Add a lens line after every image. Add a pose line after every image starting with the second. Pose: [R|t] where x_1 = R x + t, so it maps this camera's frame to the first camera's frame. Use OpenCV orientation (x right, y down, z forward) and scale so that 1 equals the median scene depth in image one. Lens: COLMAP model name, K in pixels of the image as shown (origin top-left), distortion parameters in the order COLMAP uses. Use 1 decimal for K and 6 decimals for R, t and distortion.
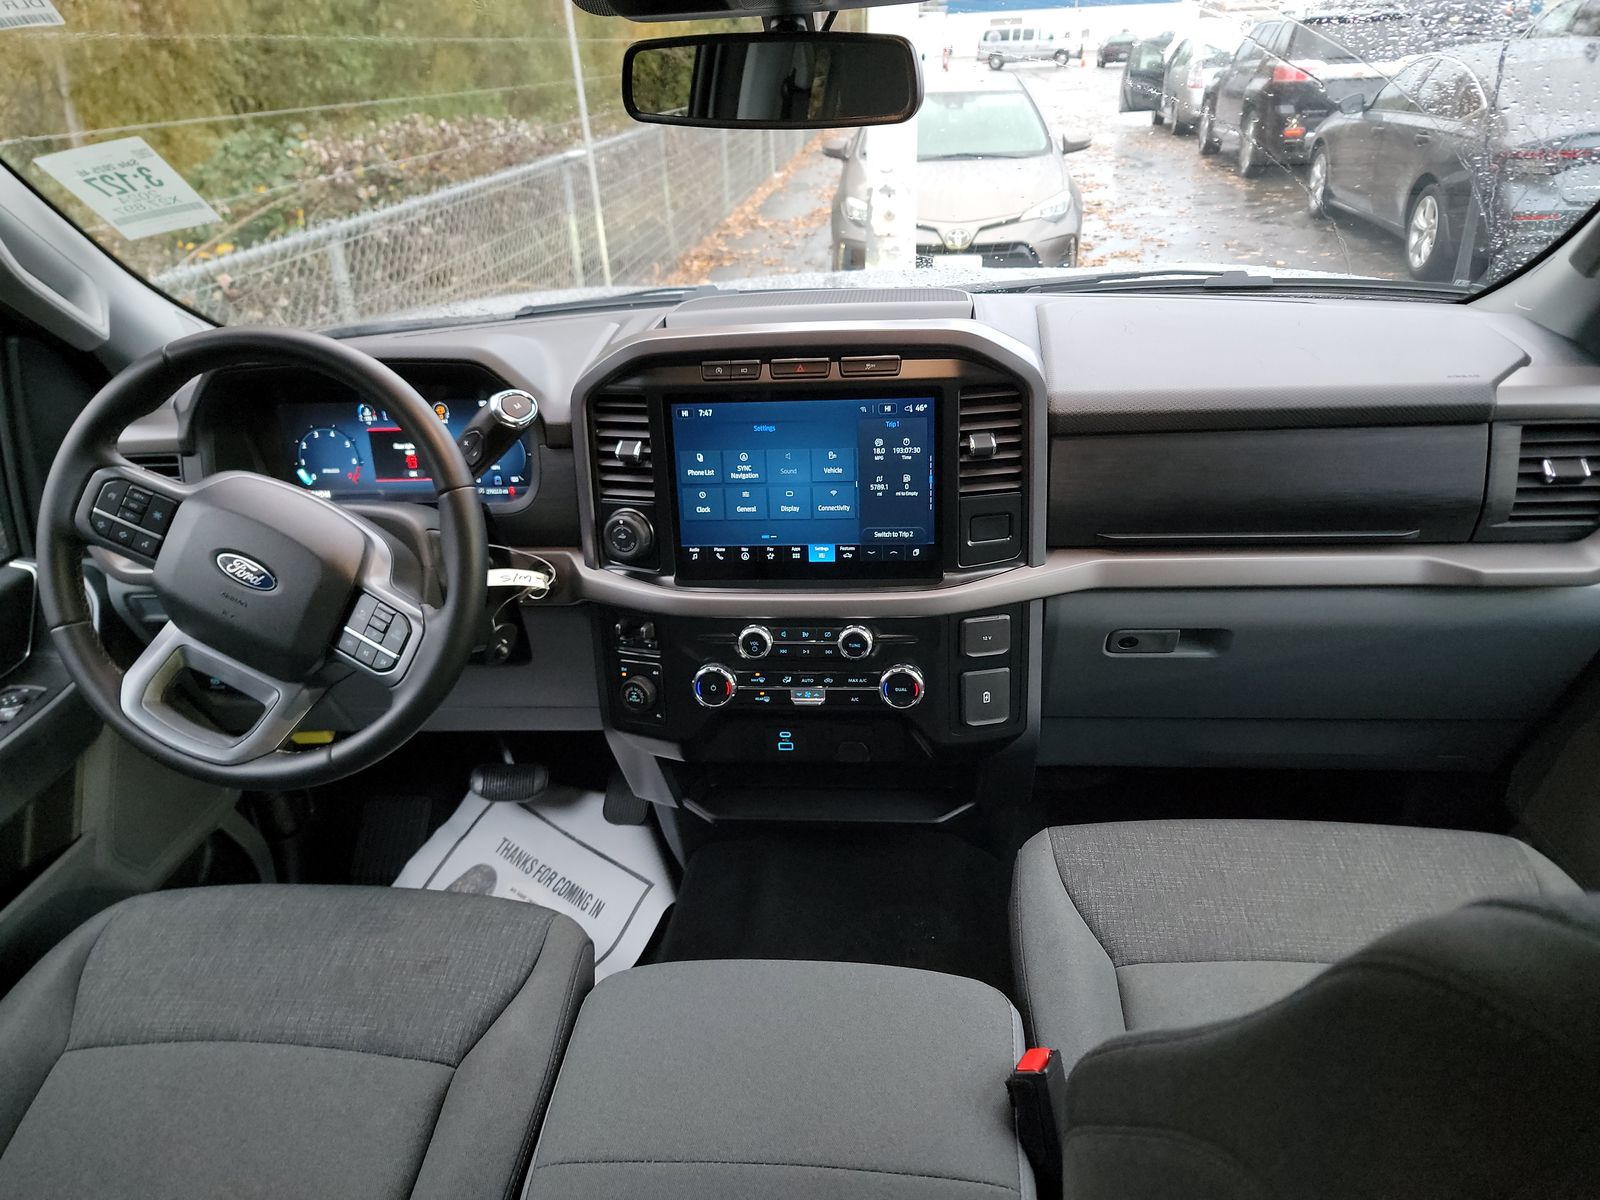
lens RADIAL K [[1110.7, 0, 800.0], [0, 1110.7, 600.0], [0, 0, 1]] dist [0.078329, -0.070655]
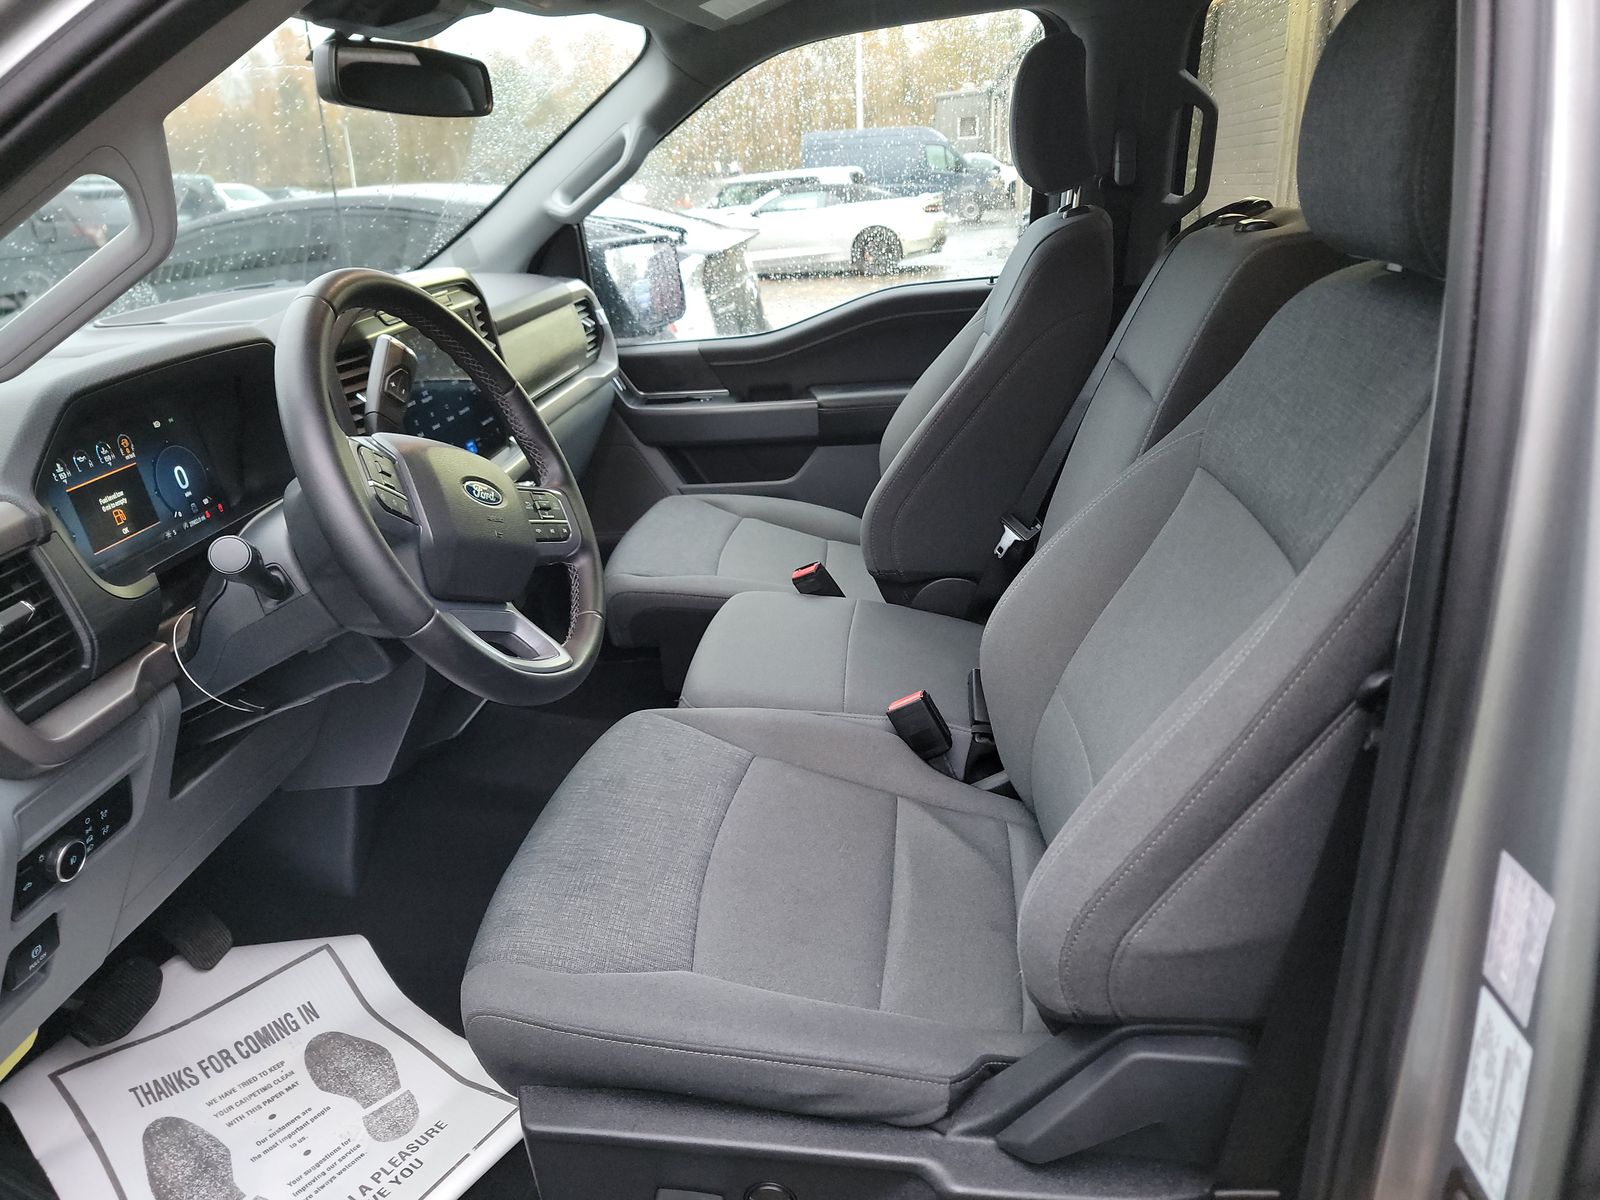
lens RADIAL K [[1110.7, 0, 800.0], [0, 1110.7, 600.0], [0, 0, 1]] dist [0.078329, -0.070655]
pose [[0.024198, -0.331719, 0.943068, -0.902408], [0.474713, 0.834017, 0.281181, -0.057075], [-0.879808, 0.440883, 0.177653, 0.371831]]
